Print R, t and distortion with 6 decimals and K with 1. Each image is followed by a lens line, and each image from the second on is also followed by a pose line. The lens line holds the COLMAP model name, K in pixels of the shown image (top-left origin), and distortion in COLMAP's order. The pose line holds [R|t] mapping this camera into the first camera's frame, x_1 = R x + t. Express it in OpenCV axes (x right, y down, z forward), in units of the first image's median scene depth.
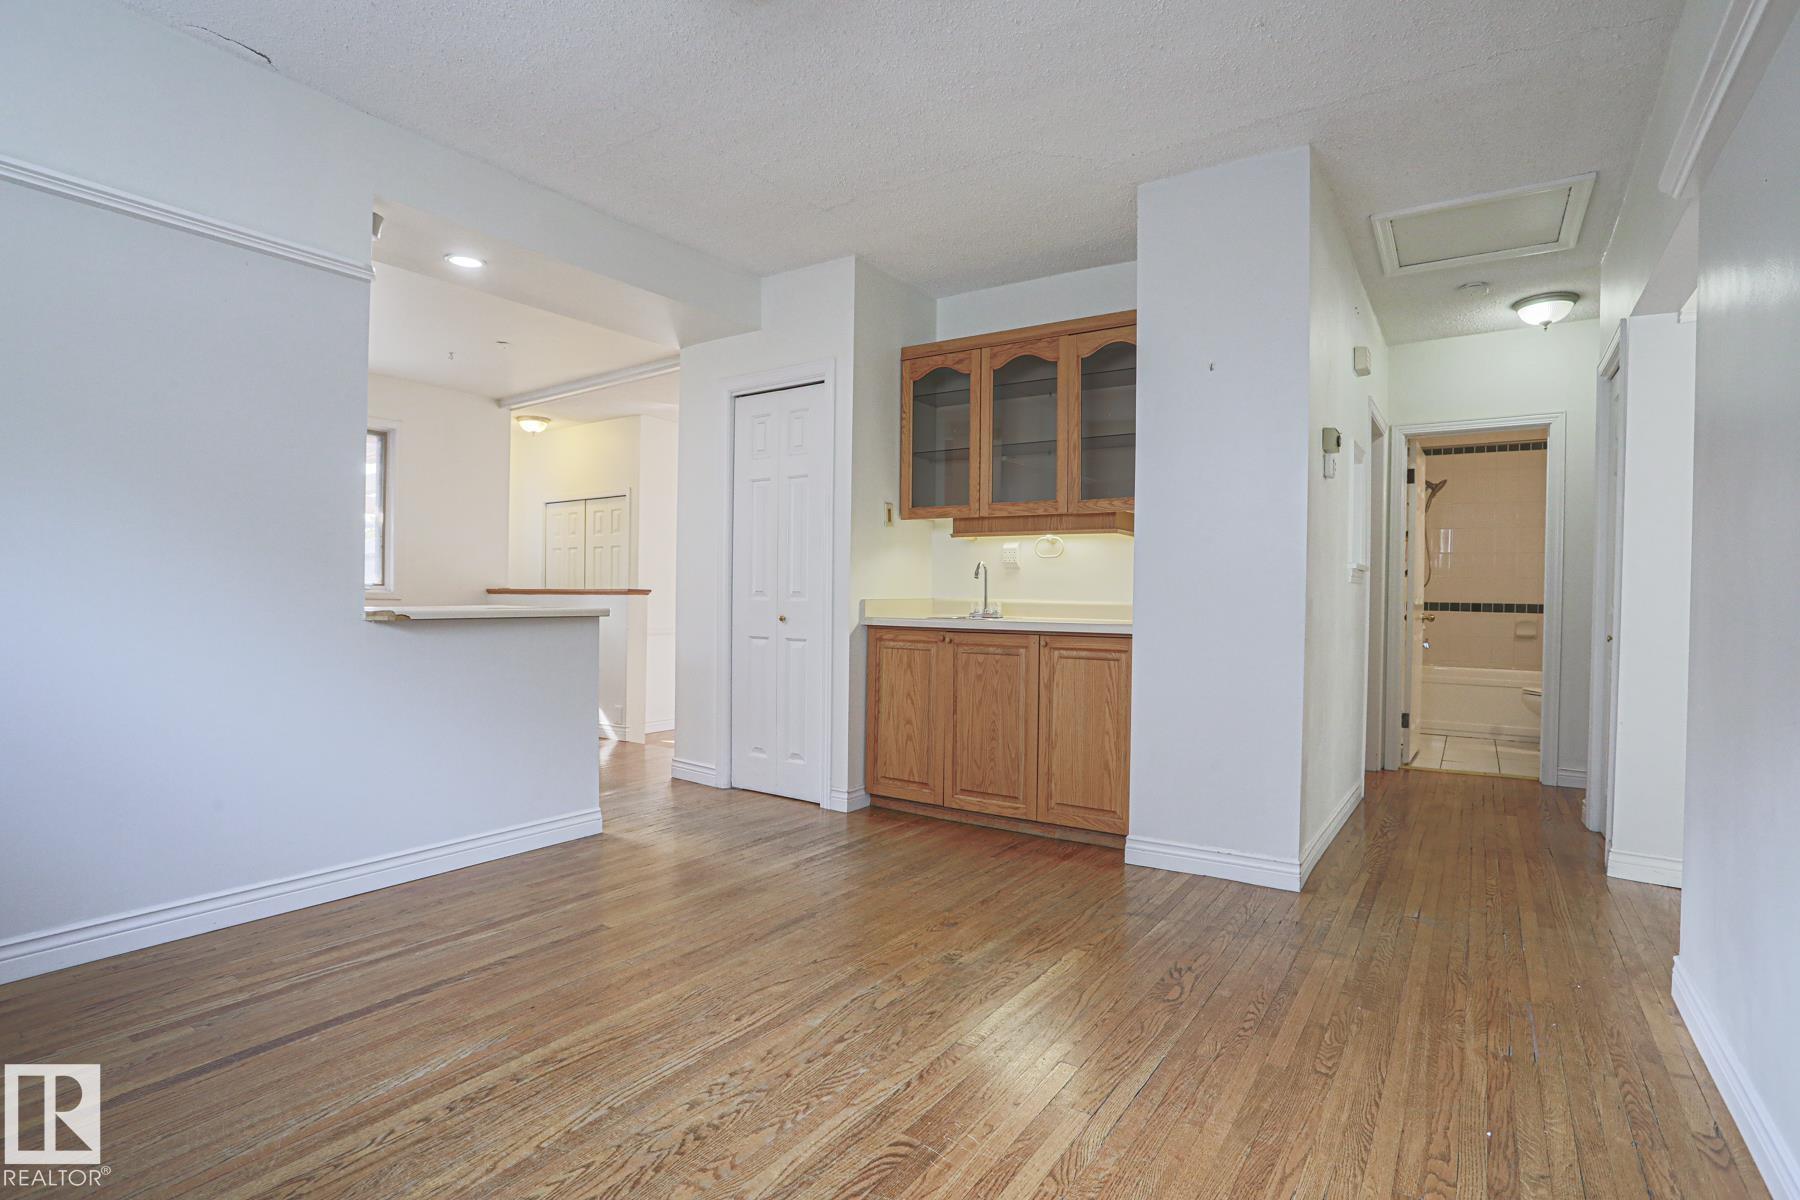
lens RADIAL K [[891.3, 0, 901.3], [0, 891.3, 604.2], [0, 0, 1]] dist [0.000328, 0.000163]
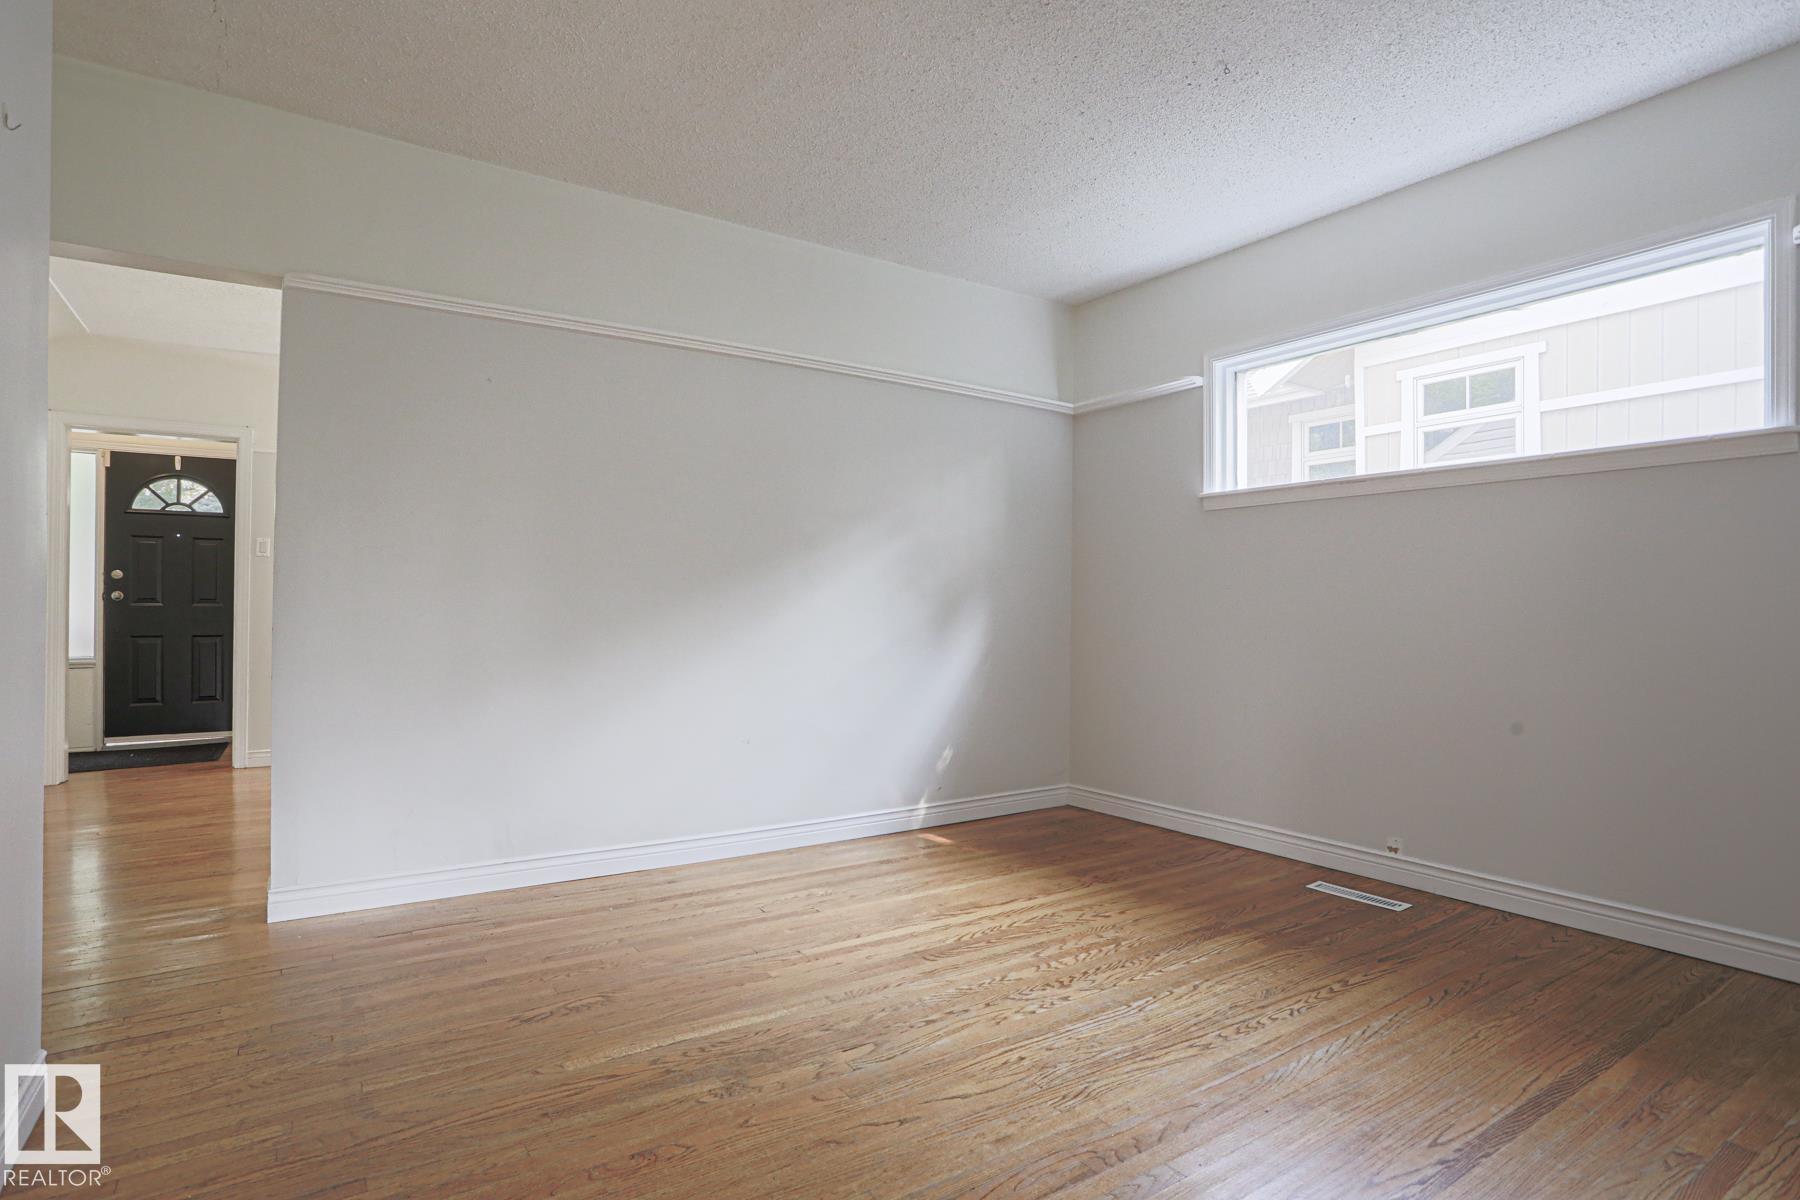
lens RADIAL K [[891.3, 0, 897.1], [0, 891.3, 602.4], [0, 0, 1]] dist [0.000328, 0.000163]
pose [[-0.925067, -0.010551, 0.379657, -0.438031], [-0.011438, 0.999935, -0.000080, -0.011177], [-0.379631, -0.004416, -0.925127, 2.037313]]
